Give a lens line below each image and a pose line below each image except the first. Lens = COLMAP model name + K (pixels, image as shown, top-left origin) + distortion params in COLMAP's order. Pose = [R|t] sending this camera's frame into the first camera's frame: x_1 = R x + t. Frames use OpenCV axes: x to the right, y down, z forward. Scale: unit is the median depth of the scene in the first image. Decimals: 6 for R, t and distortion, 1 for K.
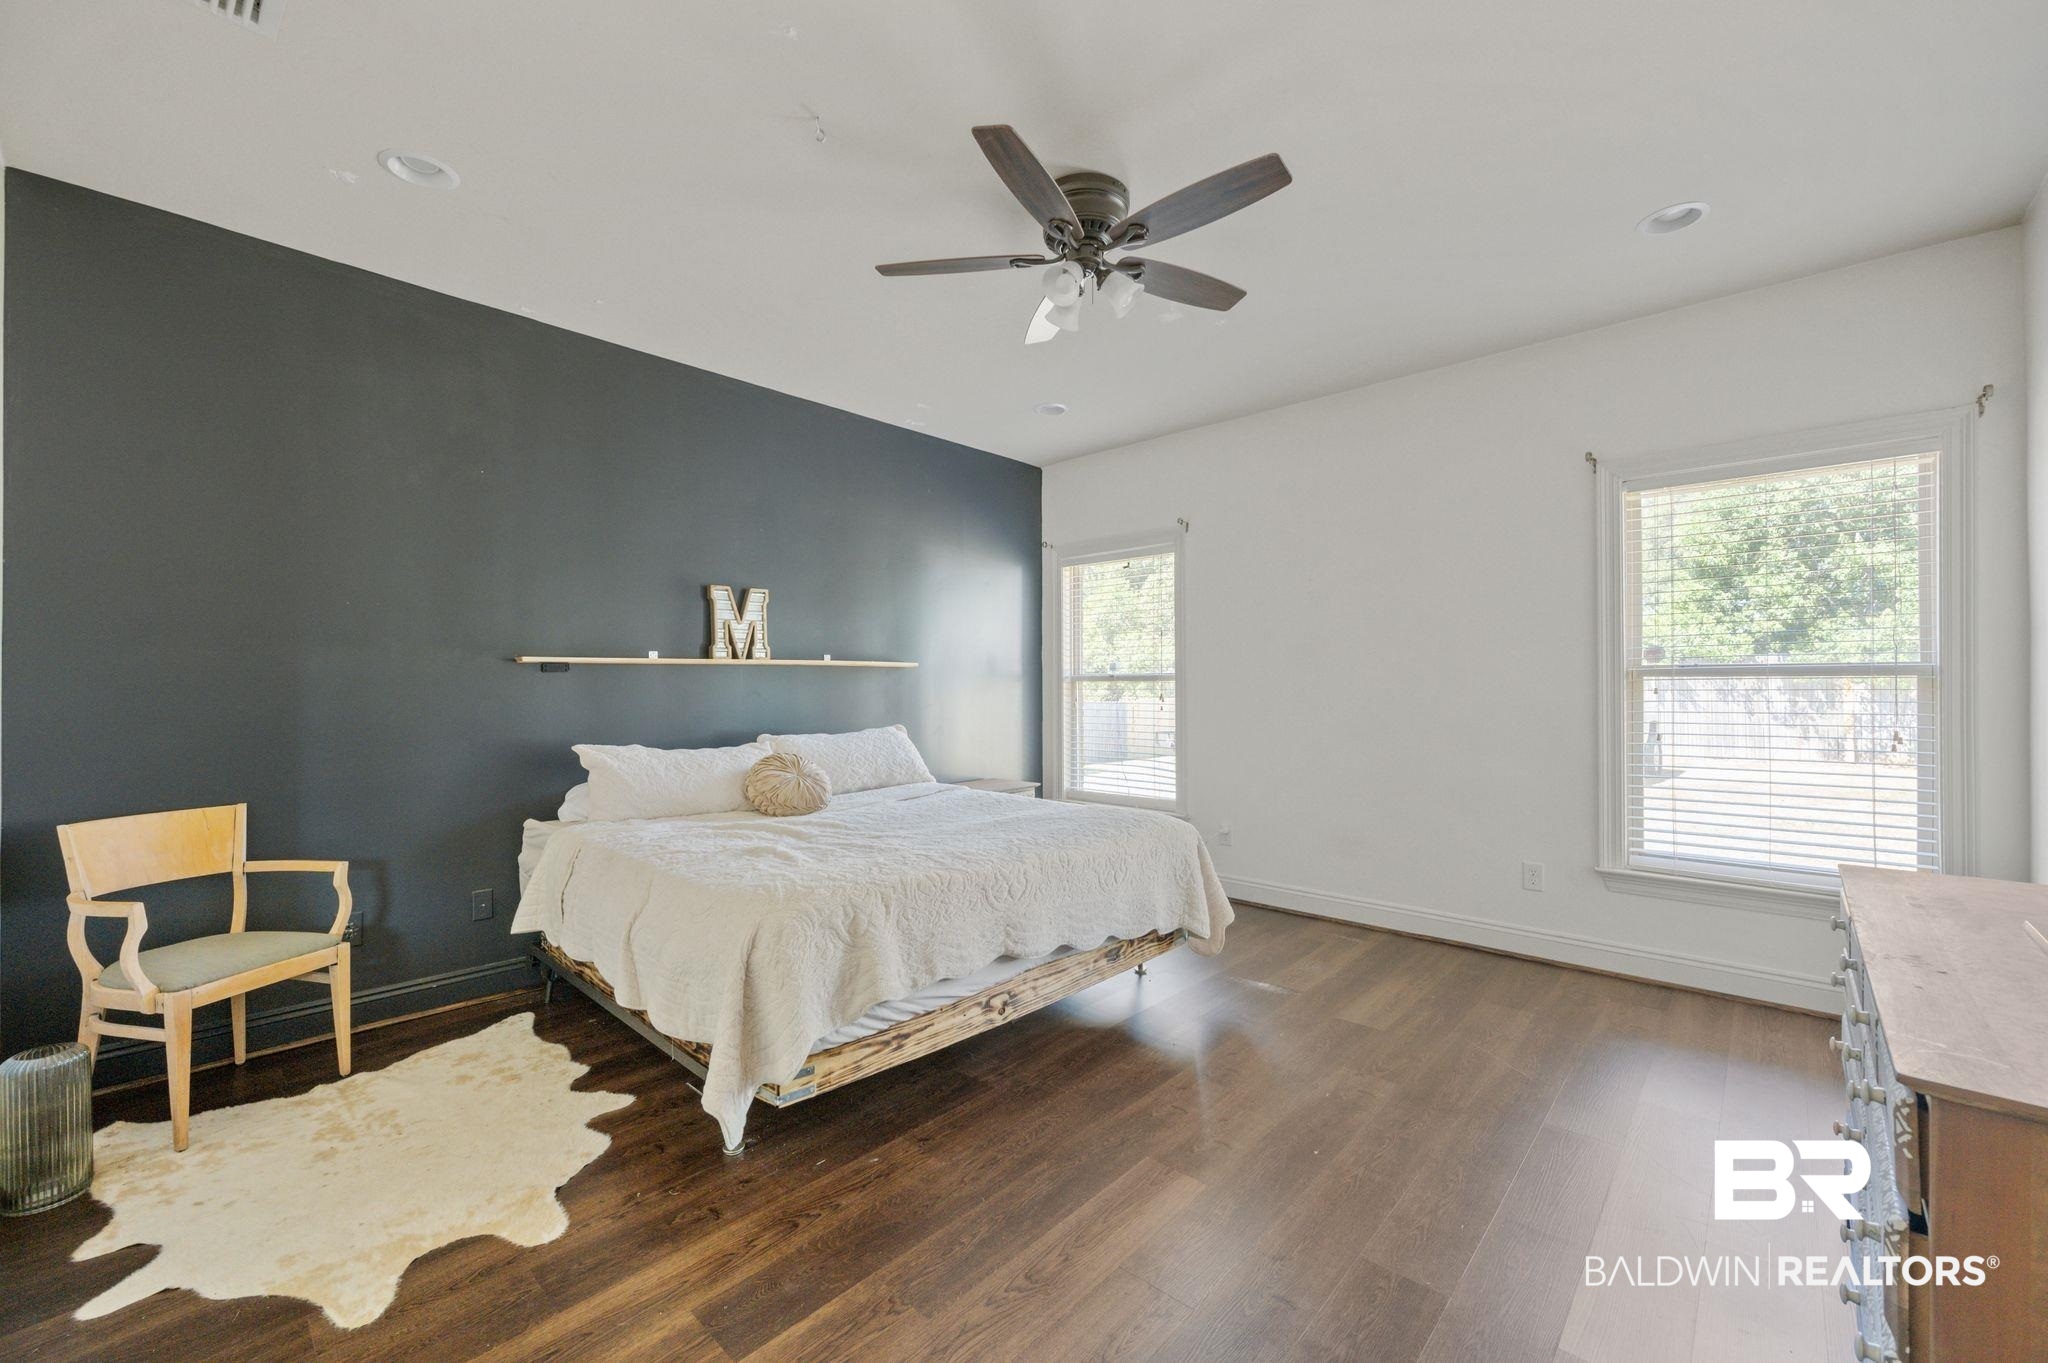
lens RADIAL K [[849.5, 0, 1023.2], [0, 849.5, 682.4], [0, 0, 1]] dist [-0.004199, 0.000623]
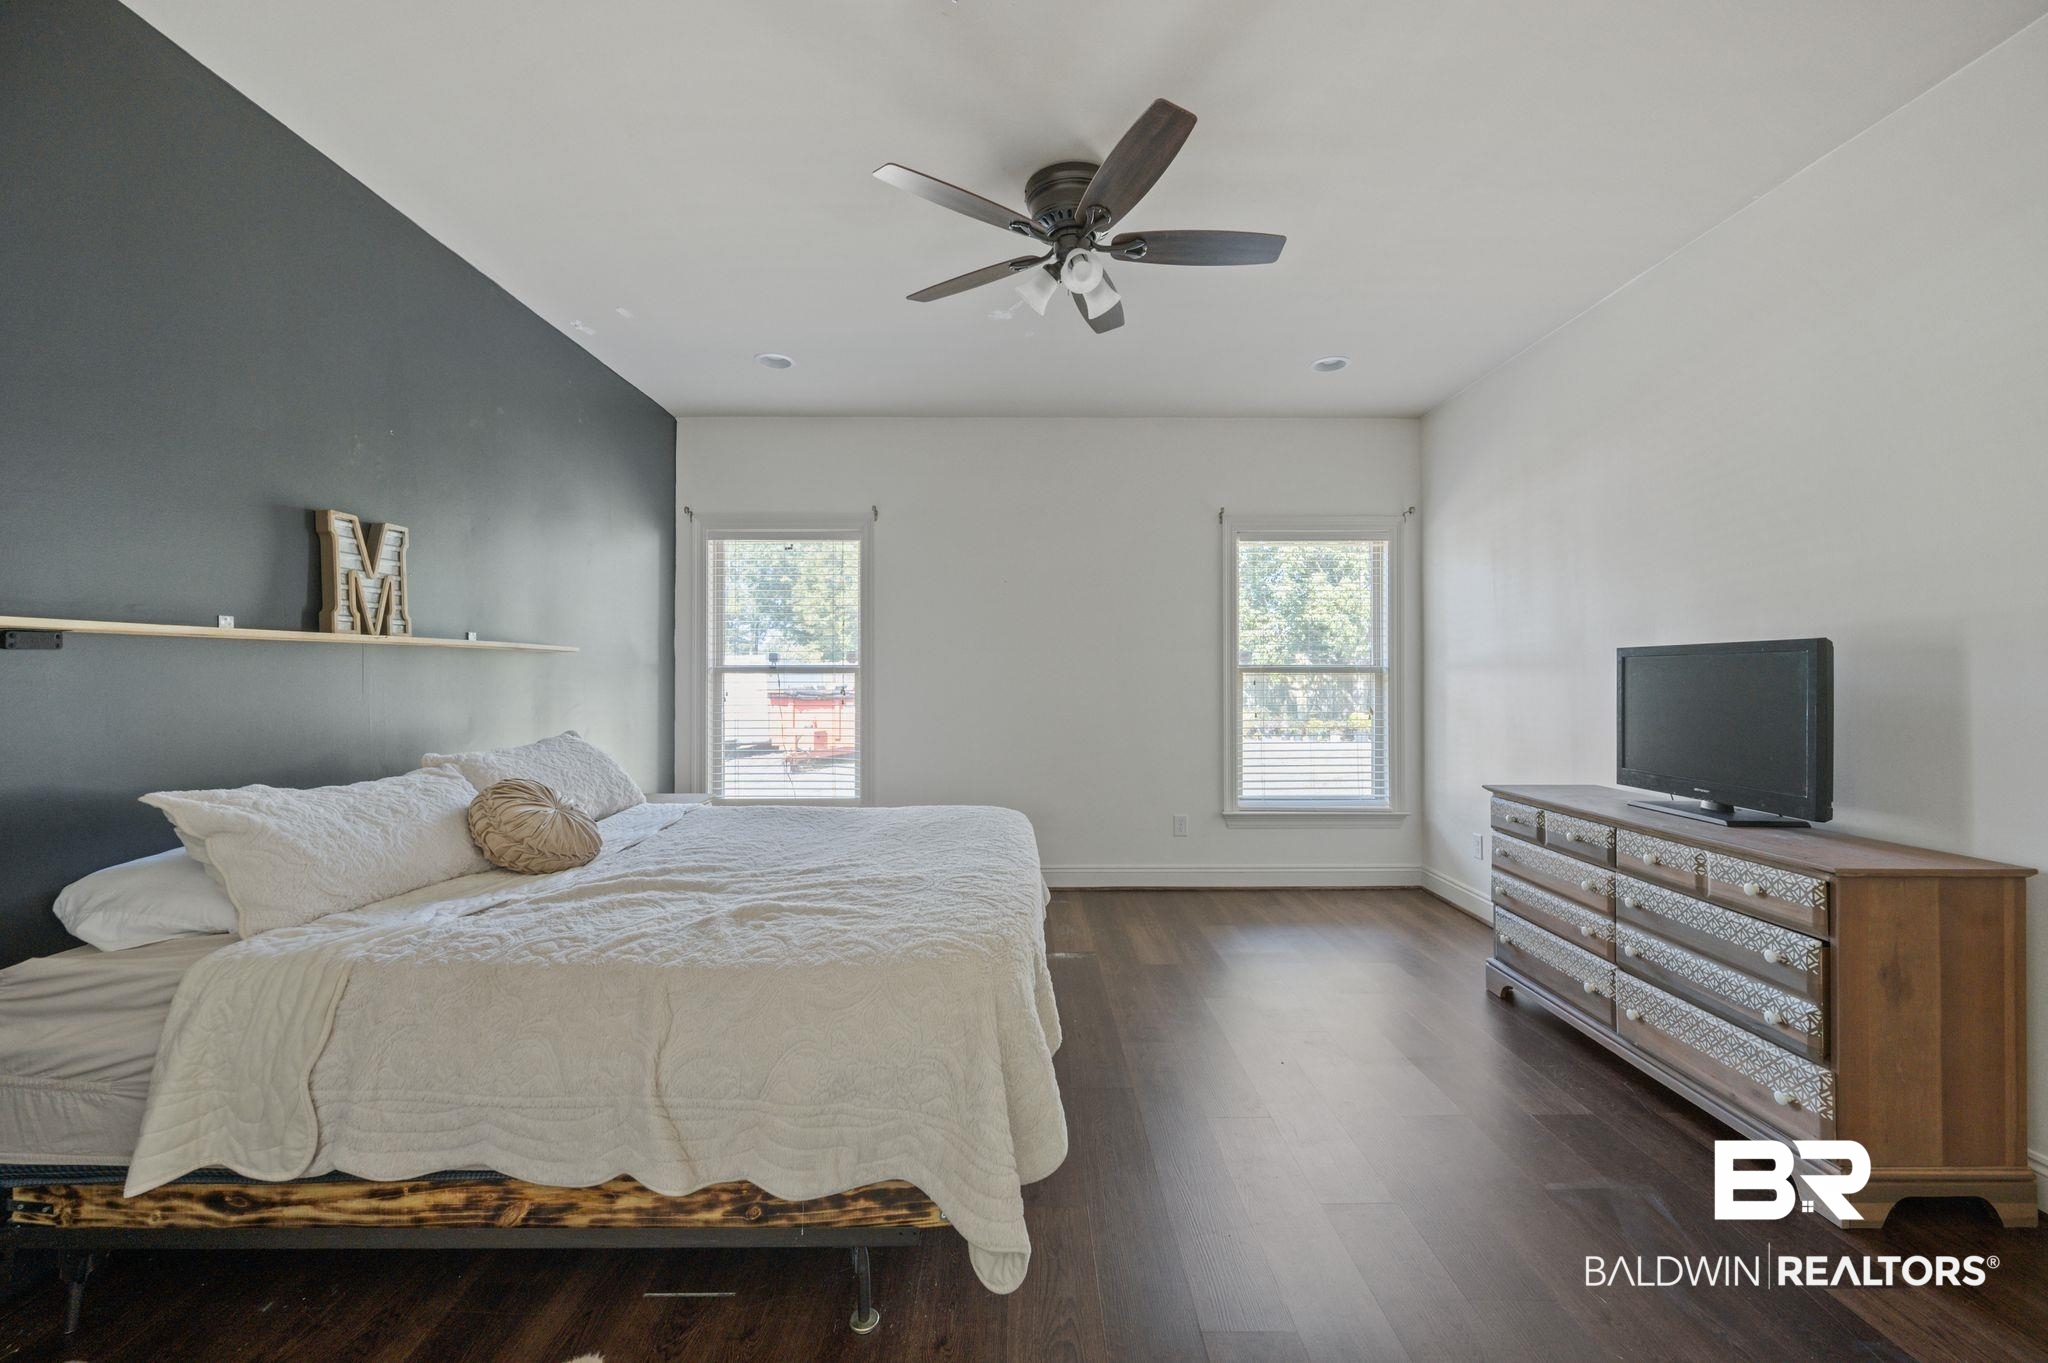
lens RADIAL K [[844.4, 0, 1026.8], [0, 844.4, 676.8], [0, 0, 1]] dist [0.003306, 0.000072]
pose [[0.703328, 0.003227, 0.710858, -0.441838], [-0.006048, 0.999981, 0.001445, -0.000392], [-0.710840, -0.005316, 0.703334, 0.227617]]
